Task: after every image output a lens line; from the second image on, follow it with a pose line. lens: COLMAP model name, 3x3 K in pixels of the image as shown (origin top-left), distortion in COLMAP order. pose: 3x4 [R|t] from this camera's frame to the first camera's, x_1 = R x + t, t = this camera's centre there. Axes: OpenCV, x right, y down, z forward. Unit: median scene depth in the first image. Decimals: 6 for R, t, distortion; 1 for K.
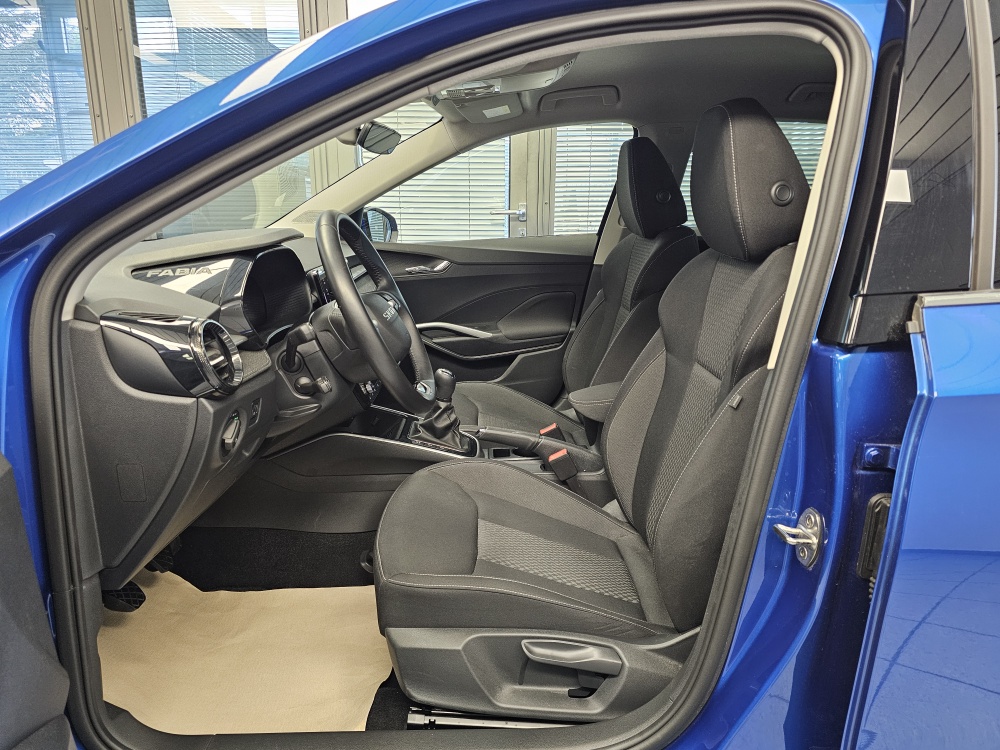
lens RADIAL K [[679.1, 0, 505.2], [0, 679.1, 371.1], [0, 0, 1]] dist [0.065201, -0.063627]
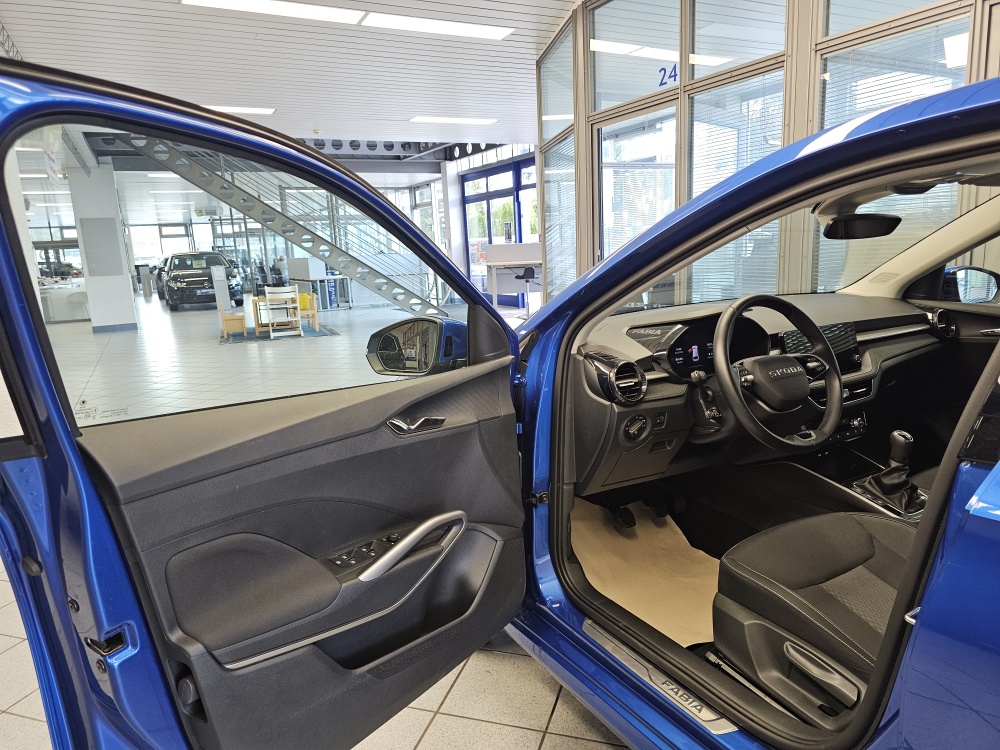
lens RADIAL K [[679.1, 0, 495.1], [0, 679.1, 376.6], [0, 0, 1]] dist [0.065201, -0.063627]
pose [[0.489139, 0.146387, -0.859834, 0.785028], [-0.170003, 0.982909, 0.070630, -0.086507], [0.855478, 0.111627, 0.505665, -0.162347]]
